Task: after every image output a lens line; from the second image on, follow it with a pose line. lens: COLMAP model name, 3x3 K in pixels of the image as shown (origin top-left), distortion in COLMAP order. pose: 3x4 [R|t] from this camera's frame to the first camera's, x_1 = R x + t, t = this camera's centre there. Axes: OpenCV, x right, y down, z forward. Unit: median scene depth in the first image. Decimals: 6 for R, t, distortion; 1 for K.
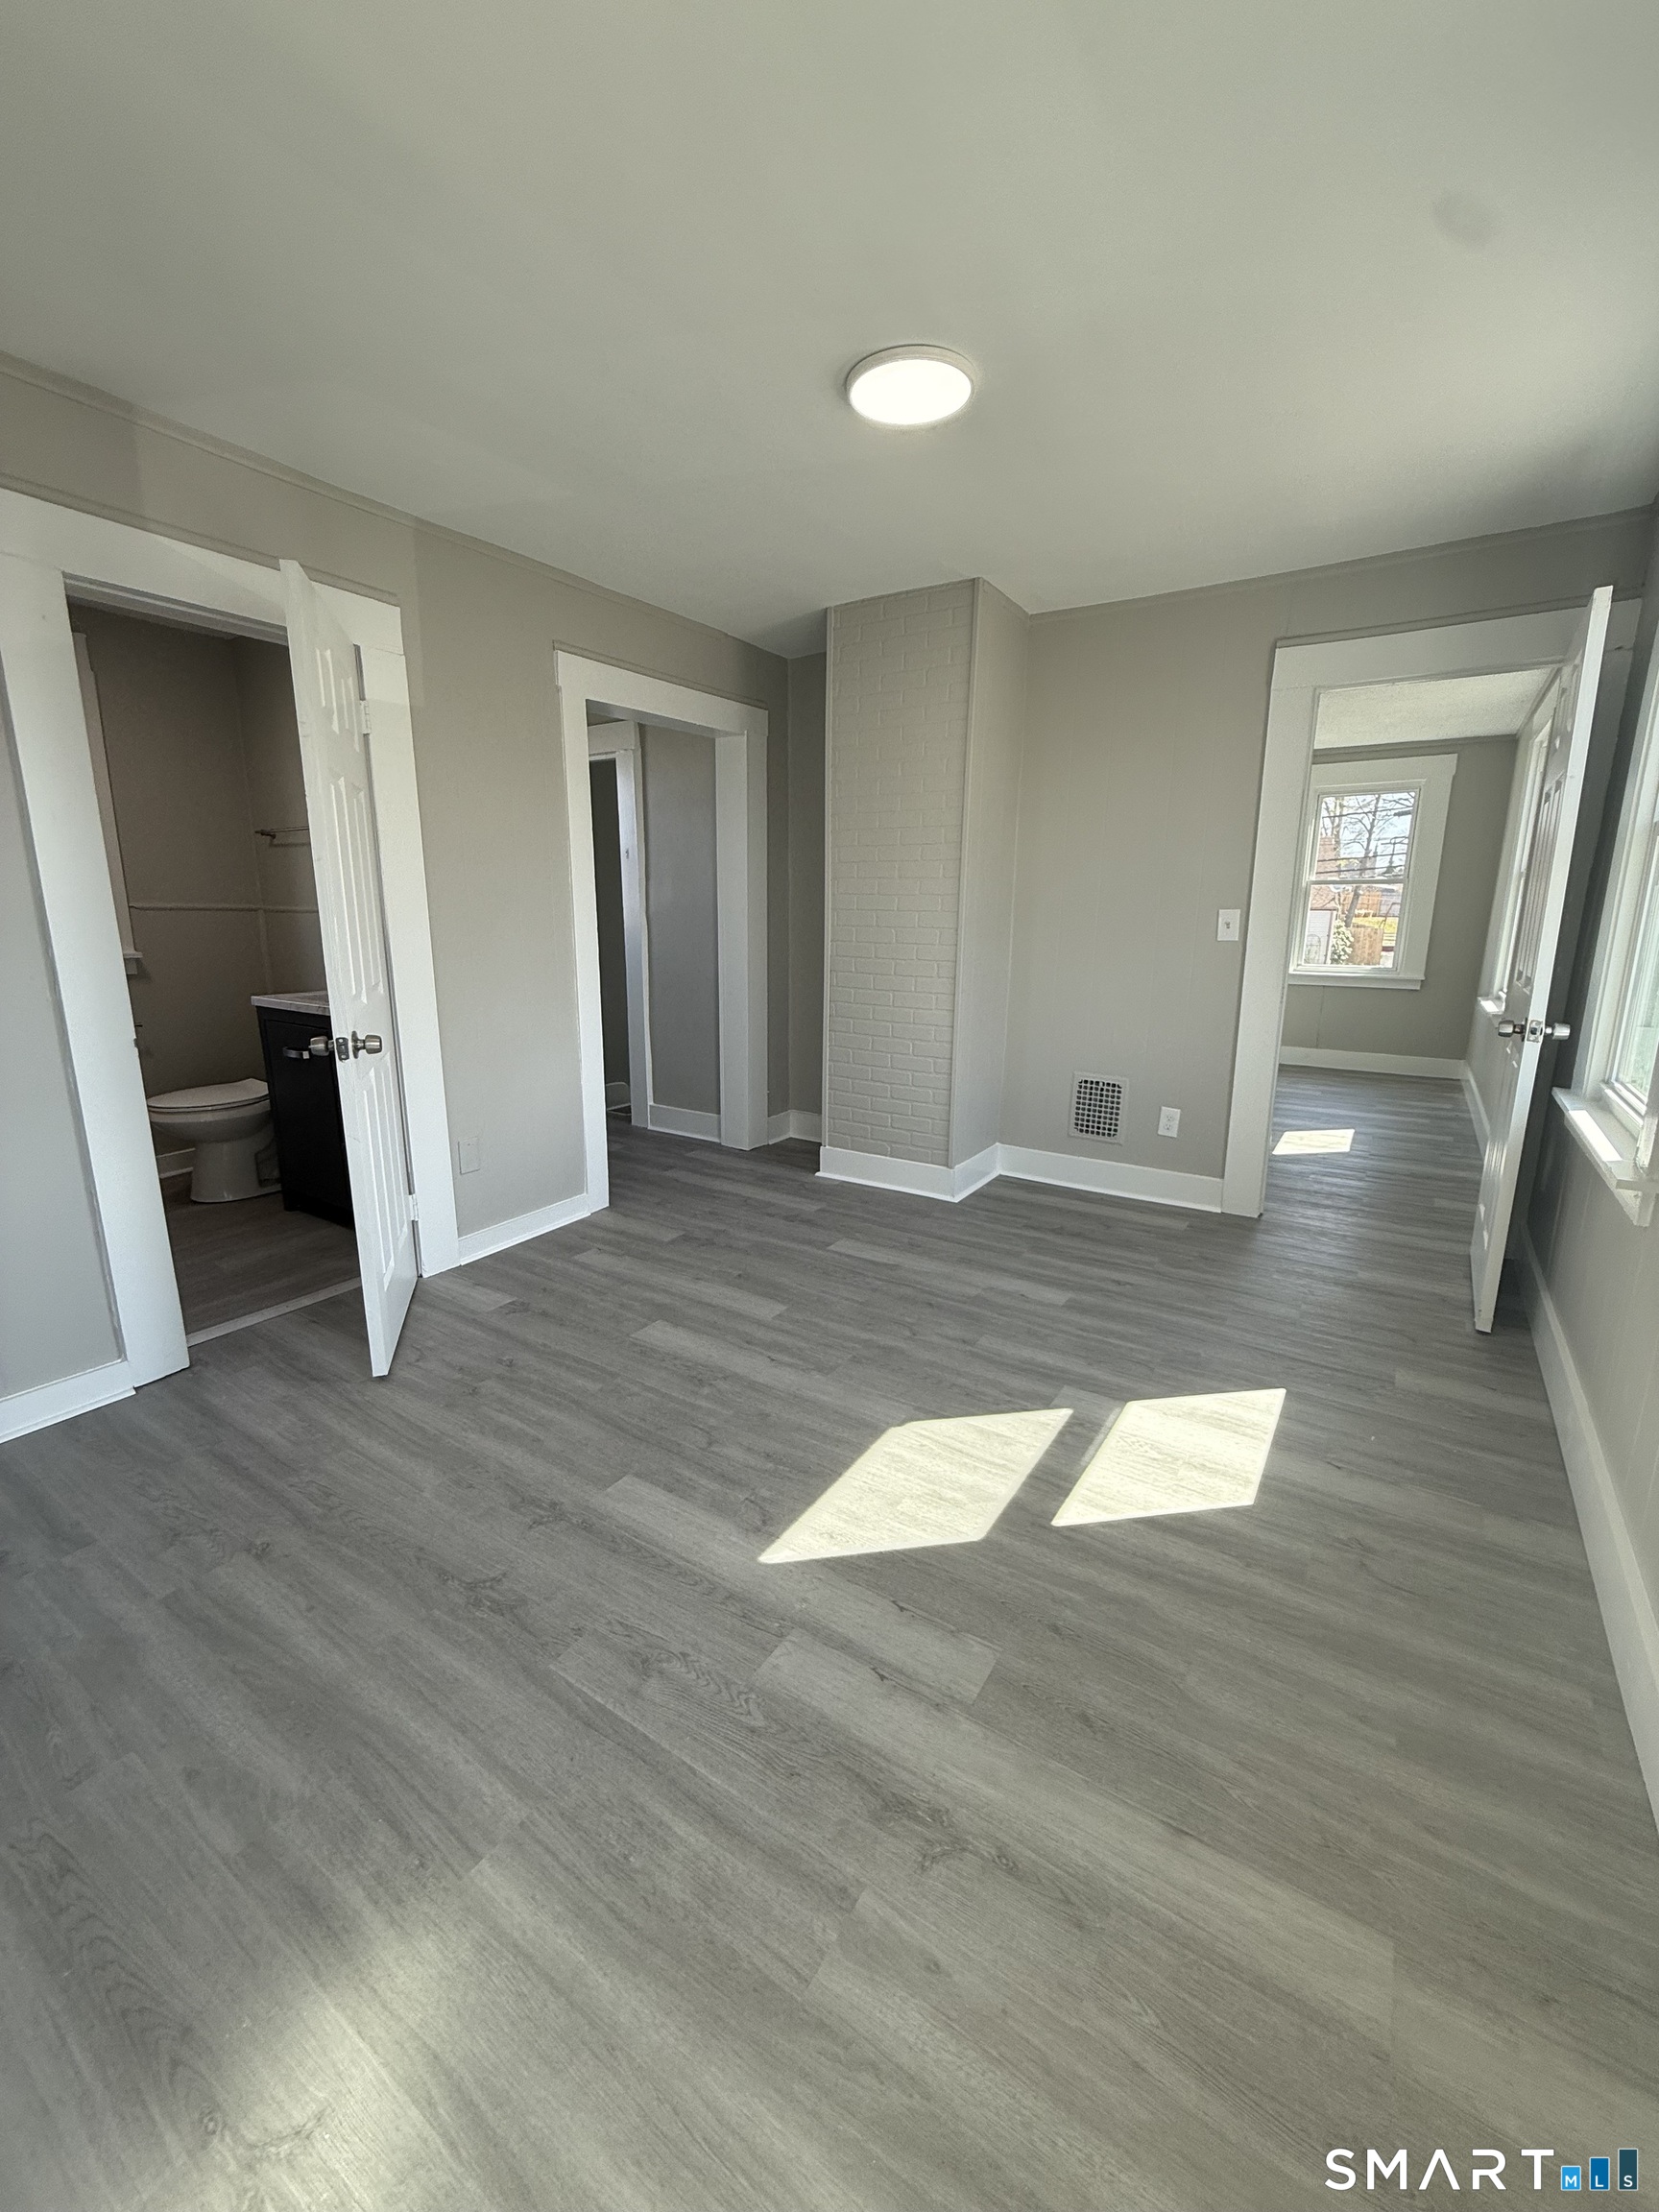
lens RADIAL K [[860.8, 0, 829.8], [0, 860.8, 1098.7], [0, 0, 1]] dist [-0.000299, 0.000320]
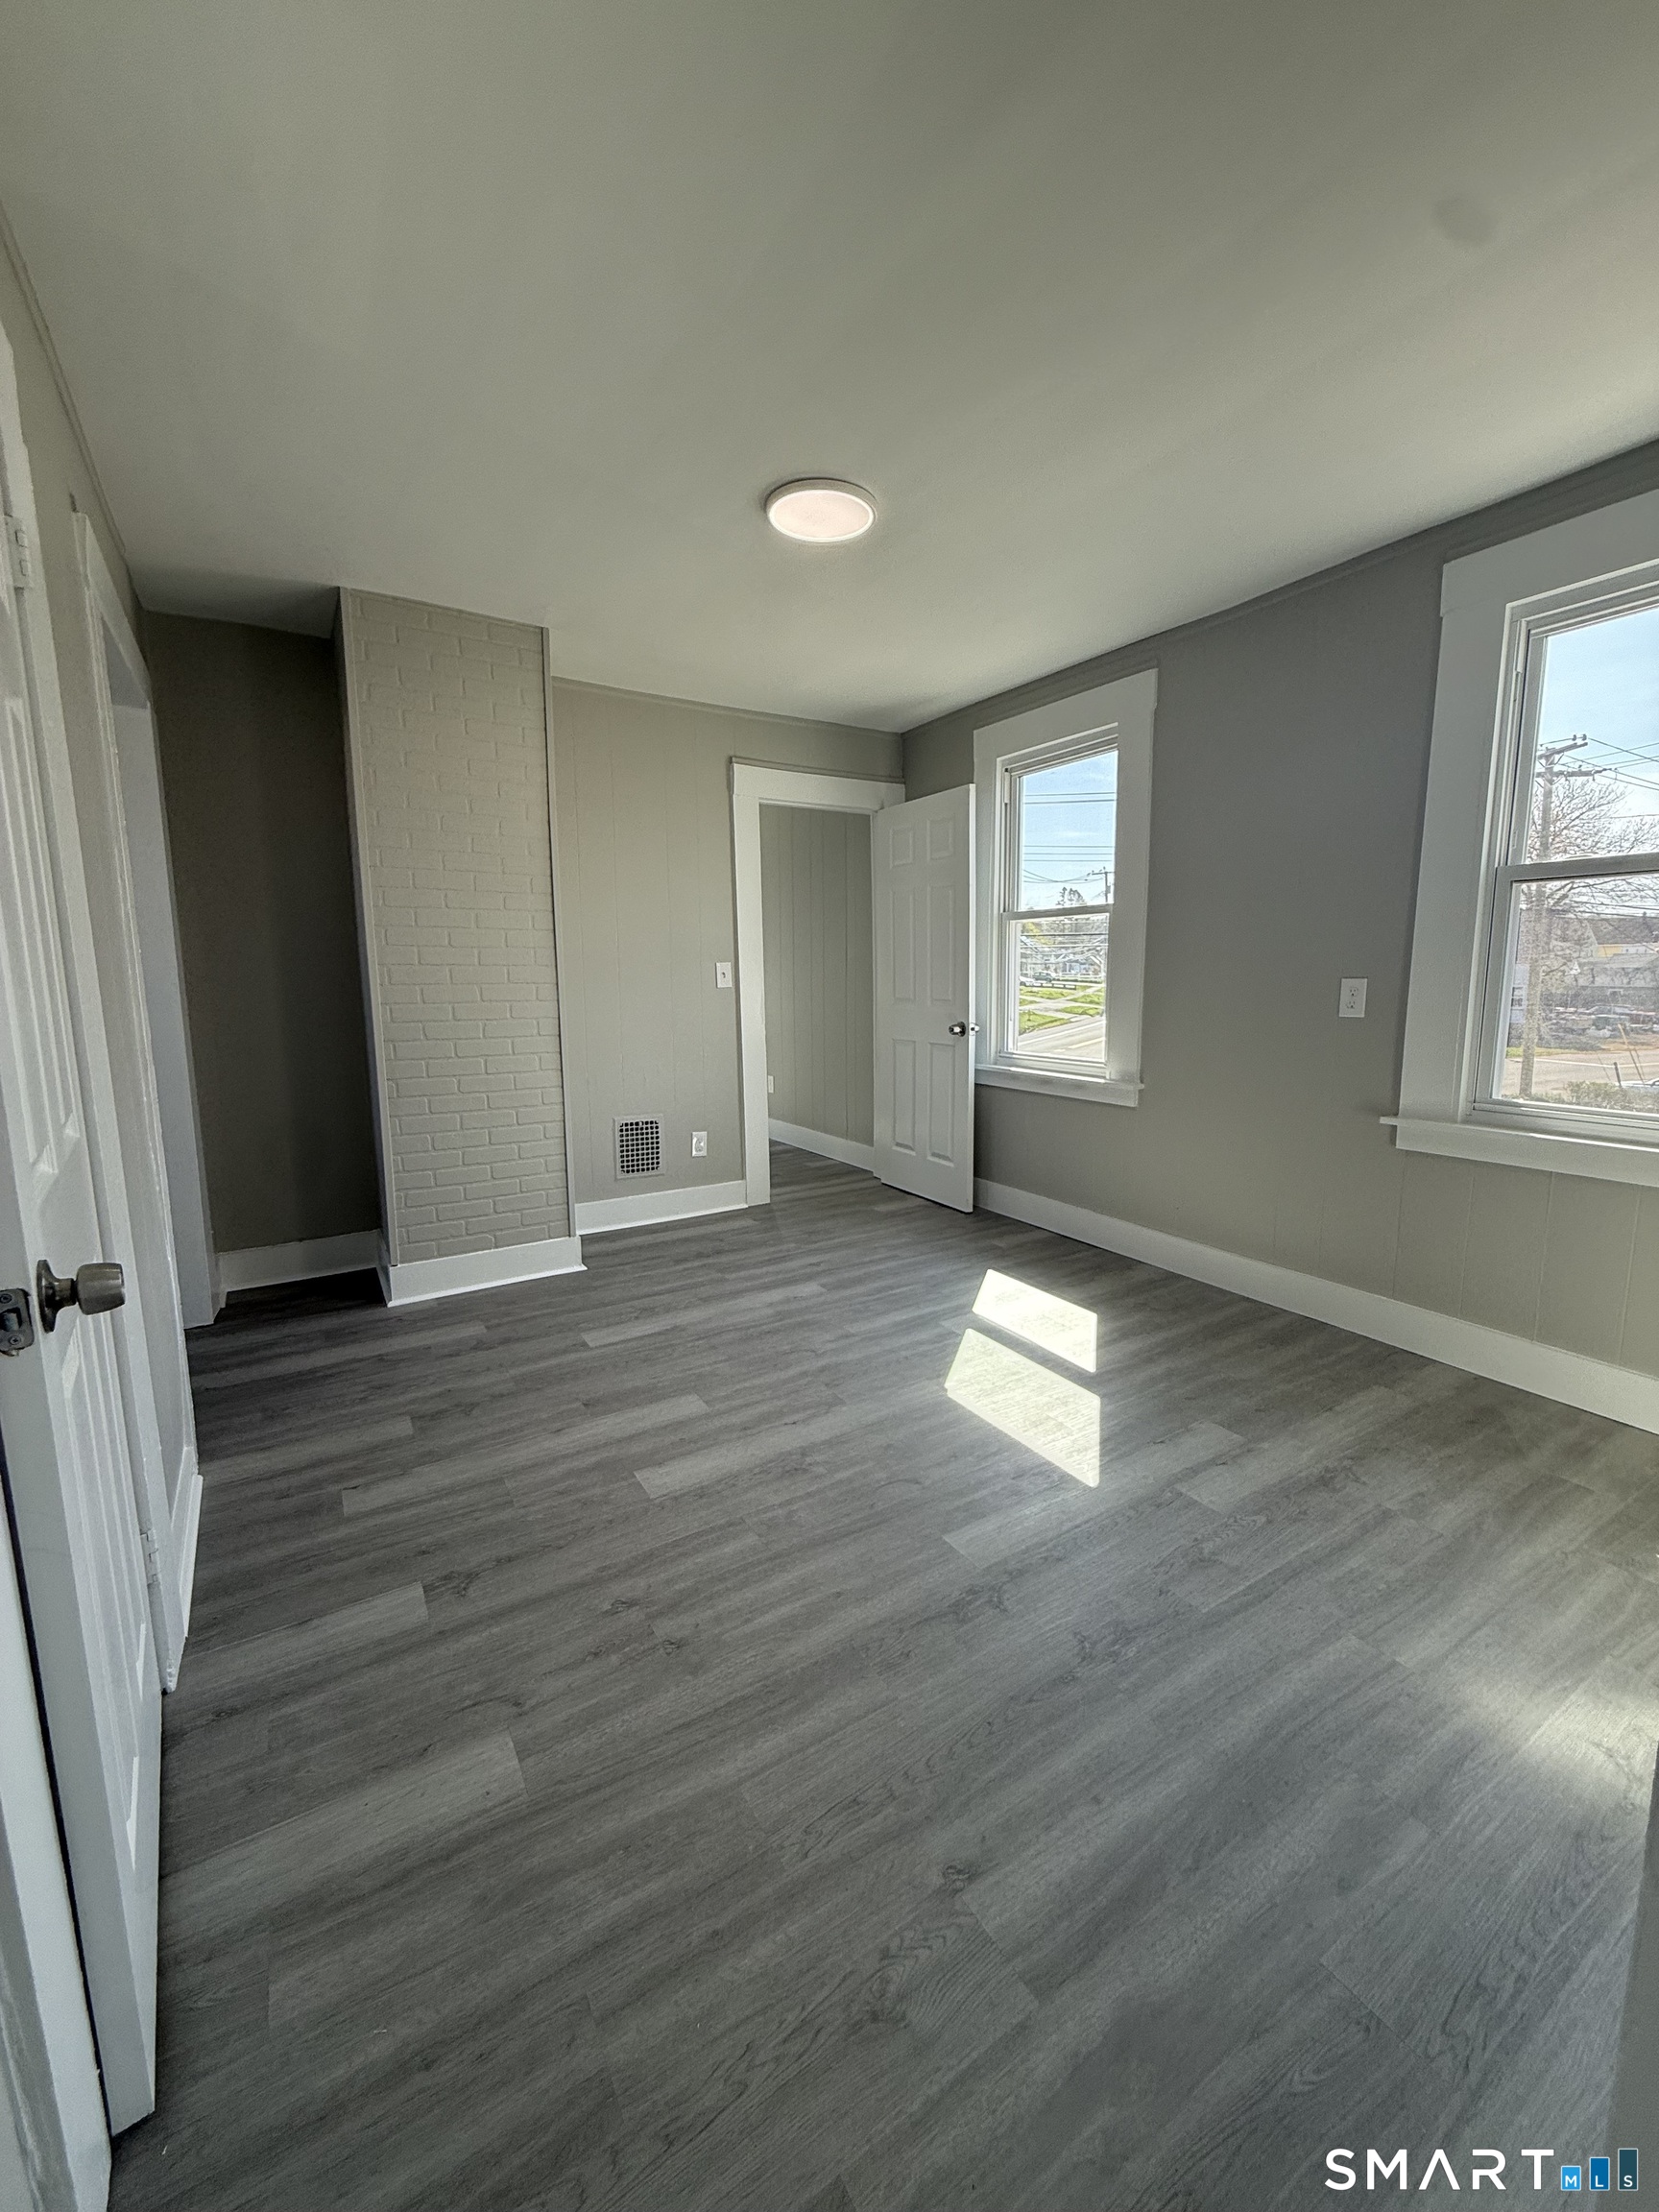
lens RADIAL K [[860.8, 0, 829.8], [0, 860.8, 1098.7], [0, 0, 1]] dist [-0.000299, 0.000320]
pose [[0.441879, -0.140535, 0.885998, -0.796324], [0.202767, 0.977739, 0.053959, -0.086651], [-0.873858, 0.155808, 0.460539, 0.442902]]
